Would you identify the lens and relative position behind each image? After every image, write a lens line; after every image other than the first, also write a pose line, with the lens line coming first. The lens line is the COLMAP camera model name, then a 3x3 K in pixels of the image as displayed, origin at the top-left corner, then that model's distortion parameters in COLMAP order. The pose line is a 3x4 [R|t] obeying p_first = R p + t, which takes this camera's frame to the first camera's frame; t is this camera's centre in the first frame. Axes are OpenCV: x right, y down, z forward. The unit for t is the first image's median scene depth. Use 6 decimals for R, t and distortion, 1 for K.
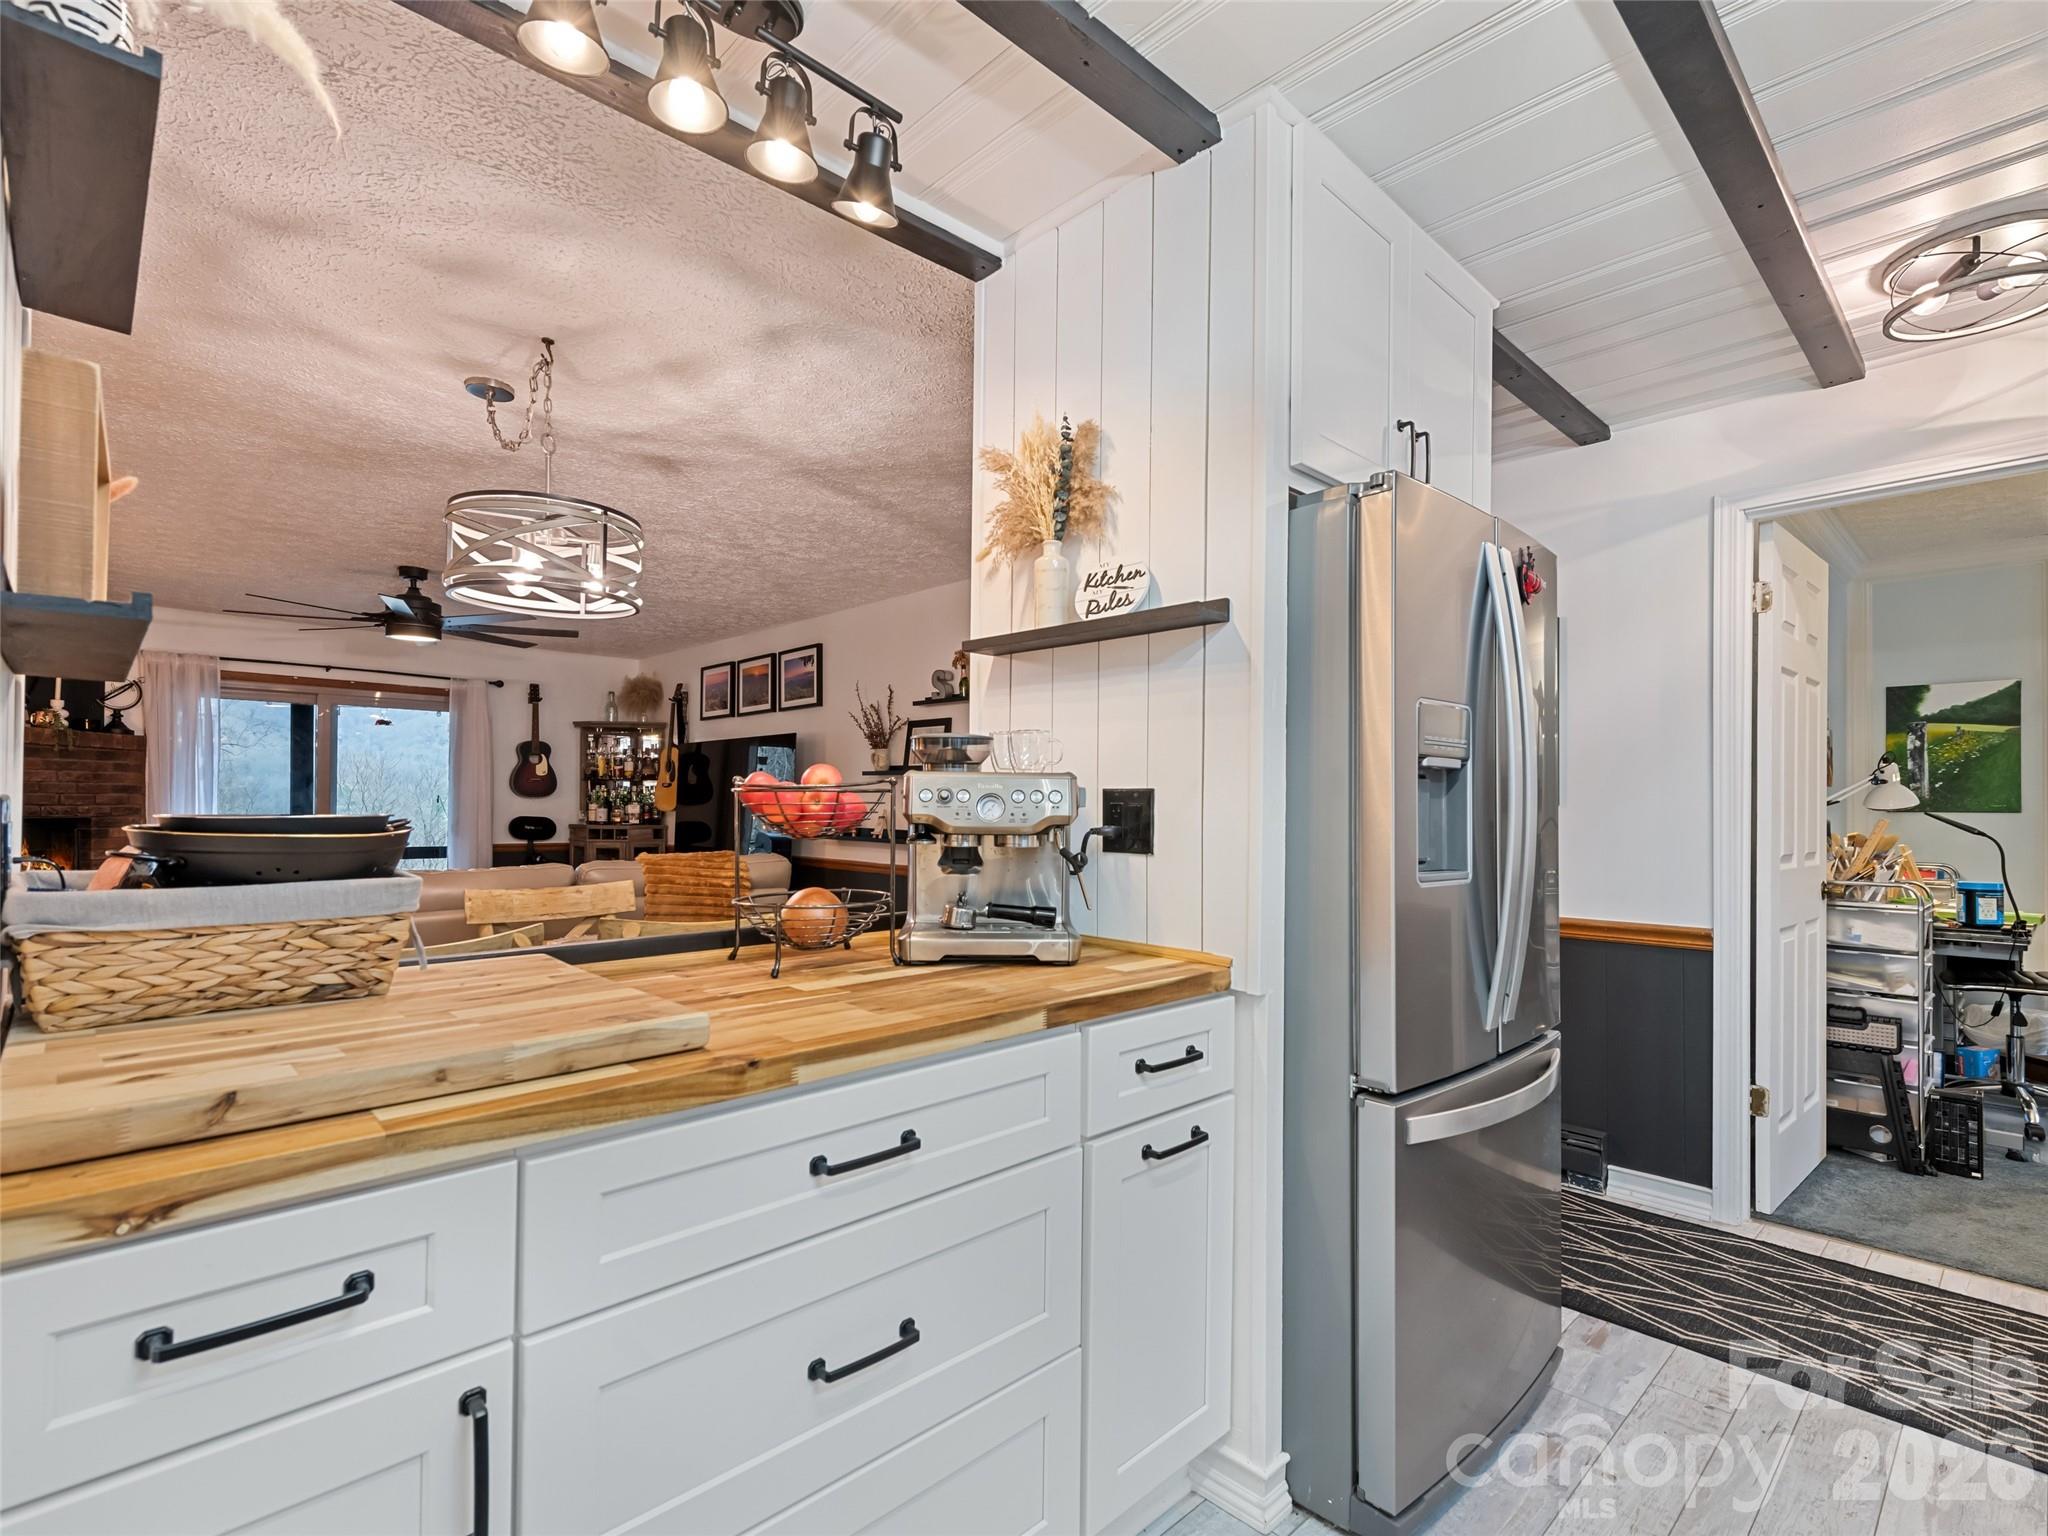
lens RADIAL K [[968.9, 0, 1033.4], [0, 968.9, 797.9], [0, 0, 1]] dist [0.003184, 0.000380]
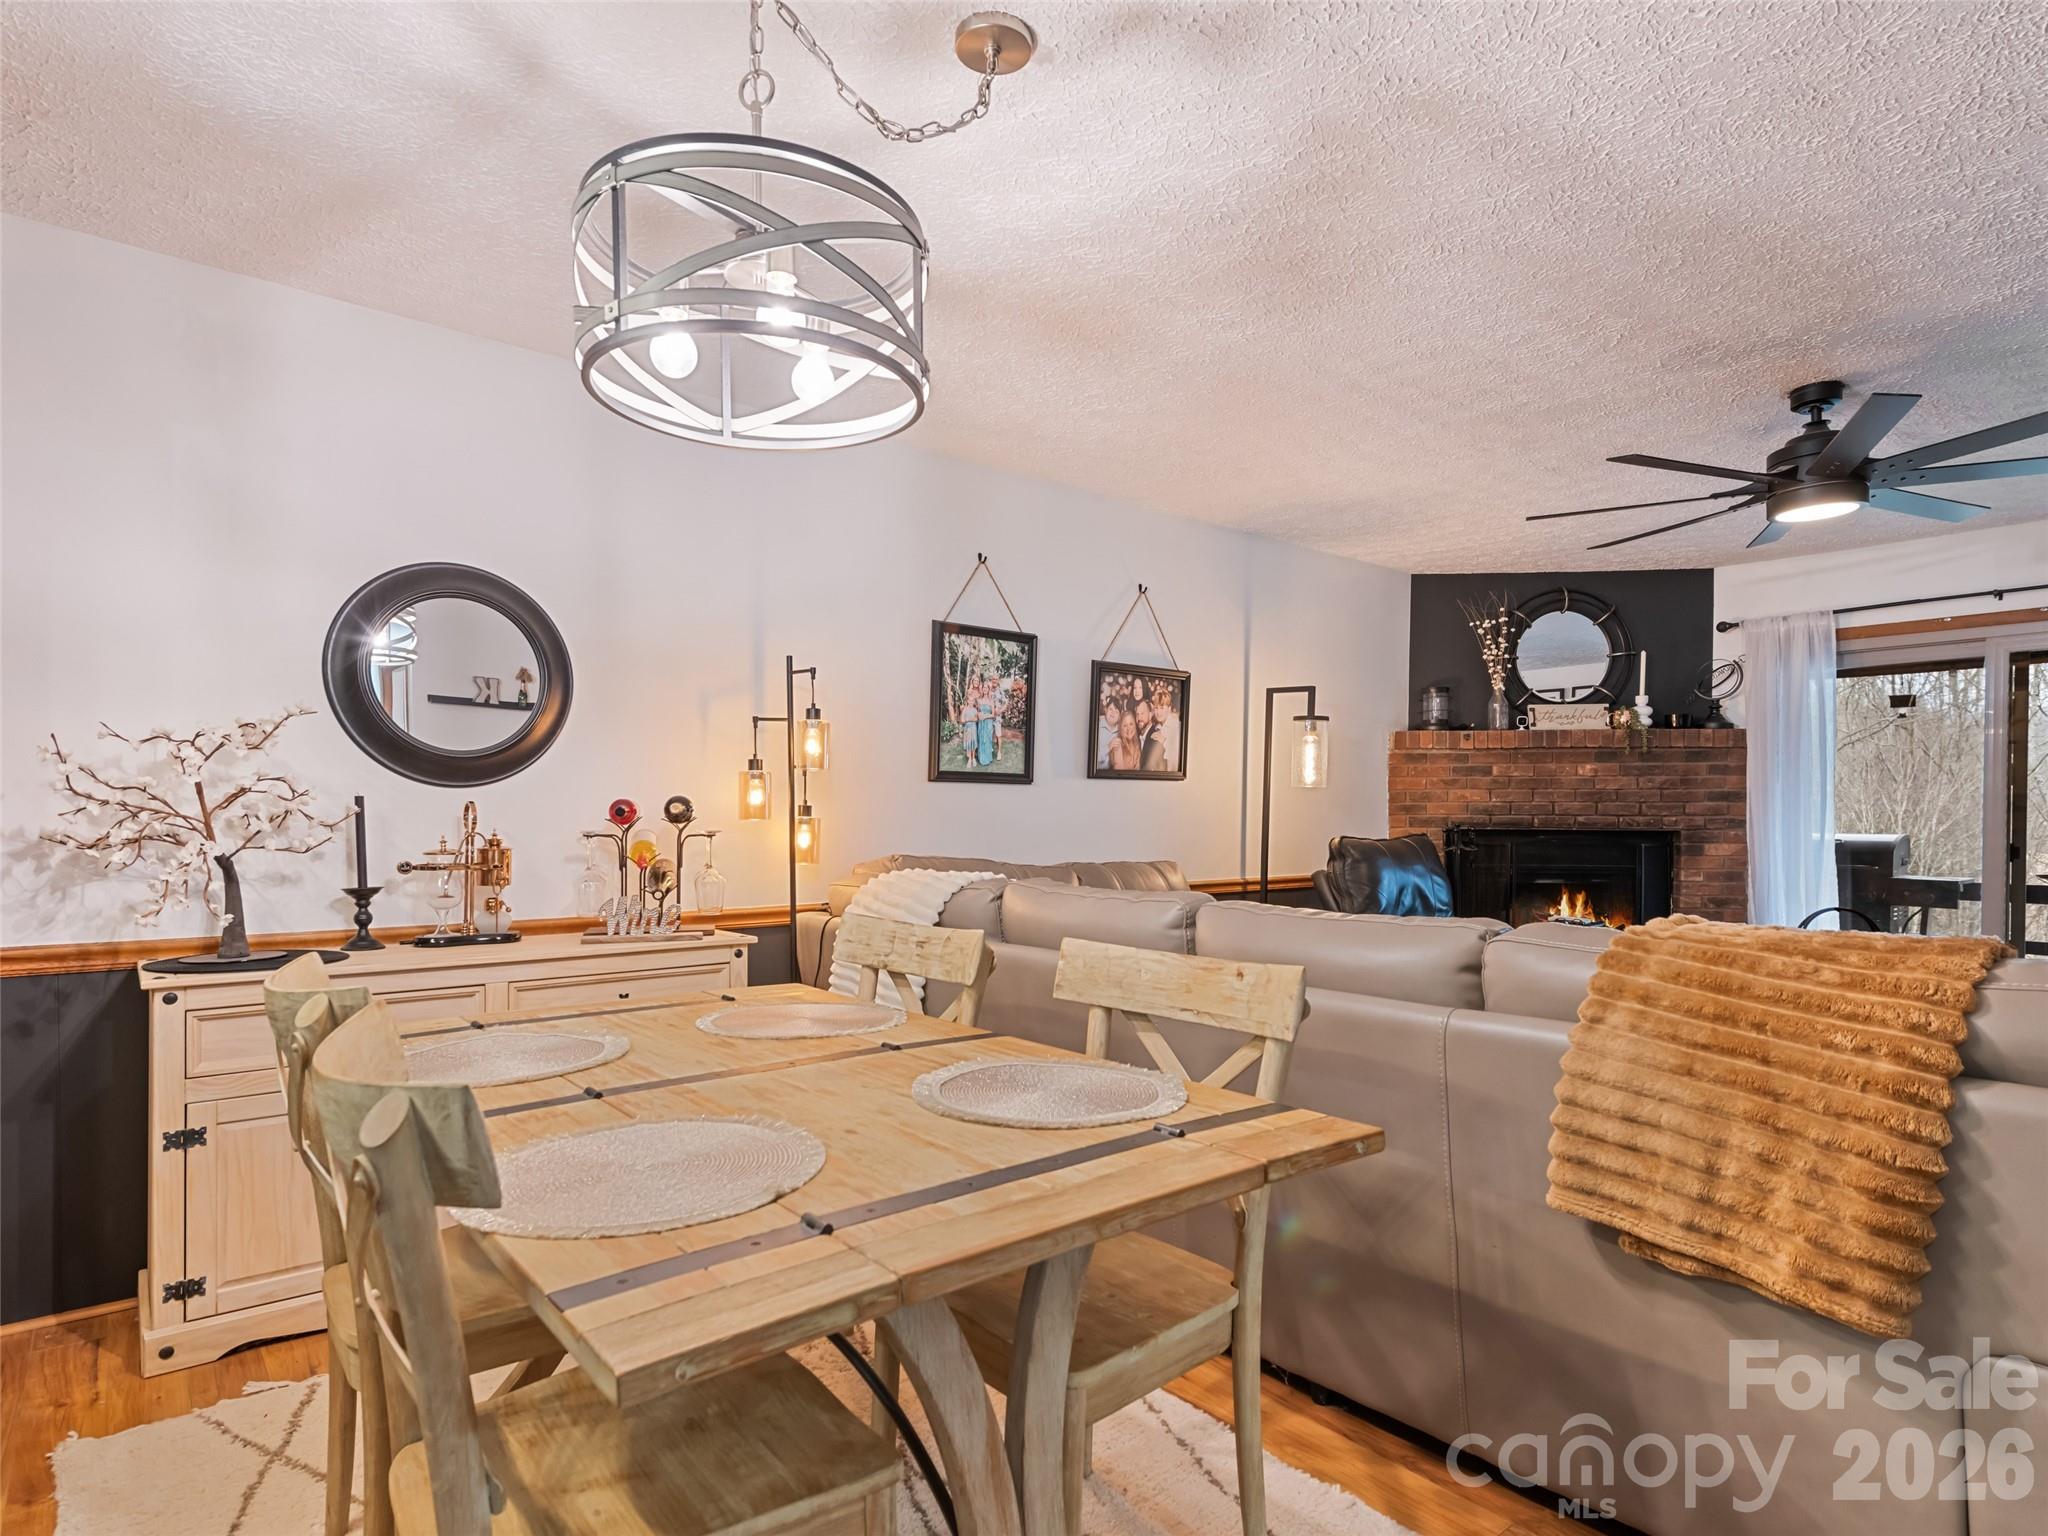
lens RADIAL K [[1079.7, 0, 1015.8], [0, 1079.7, 831.0], [0, 0, 1]] dist [0.000993, -0.003356]
pose [[-0.106864, 0.007058, -0.994249, 0.025734], [0.002776, 0.999973, 0.006800, 0.012042], [0.994270, -0.002033, -0.106880, 0.502605]]
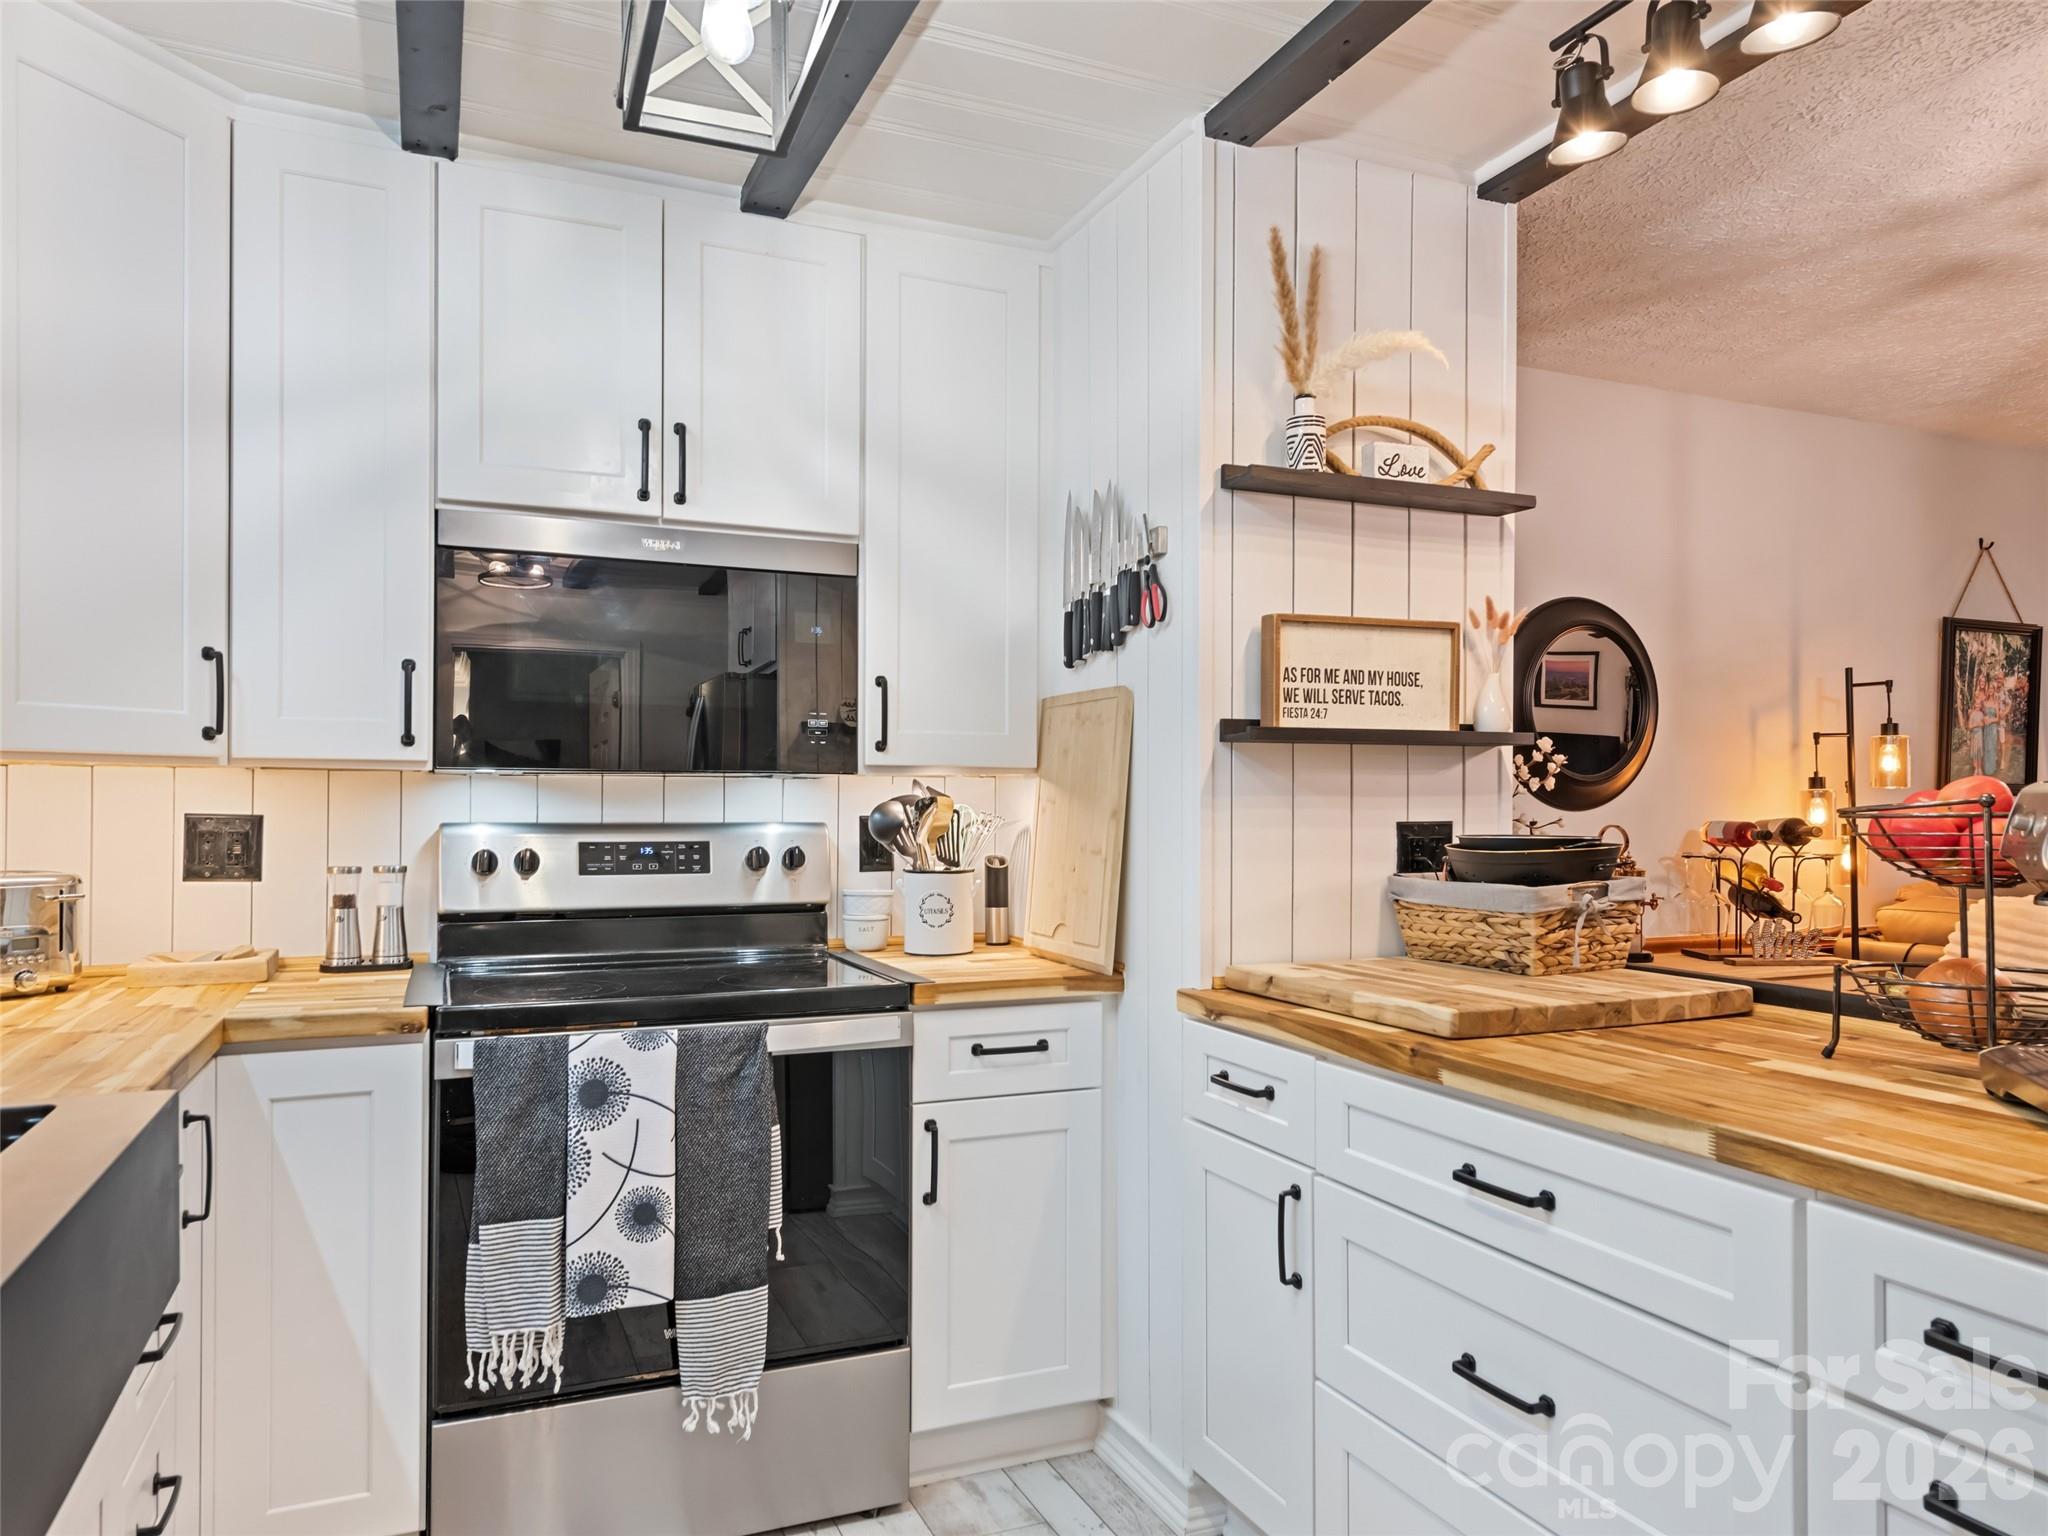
lens RADIAL K [[1363.9, 0, 1017.2], [0, 1363.9, 784.9], [0, 0, 1]] dist [0.012182, 0.003645]
pose [[-0.365045, -0.020828, -0.930757, 0.251711], [0.002947, 0.999719, -0.023527, -0.002293], [0.930985, -0.011332, -0.364881, 0.201502]]
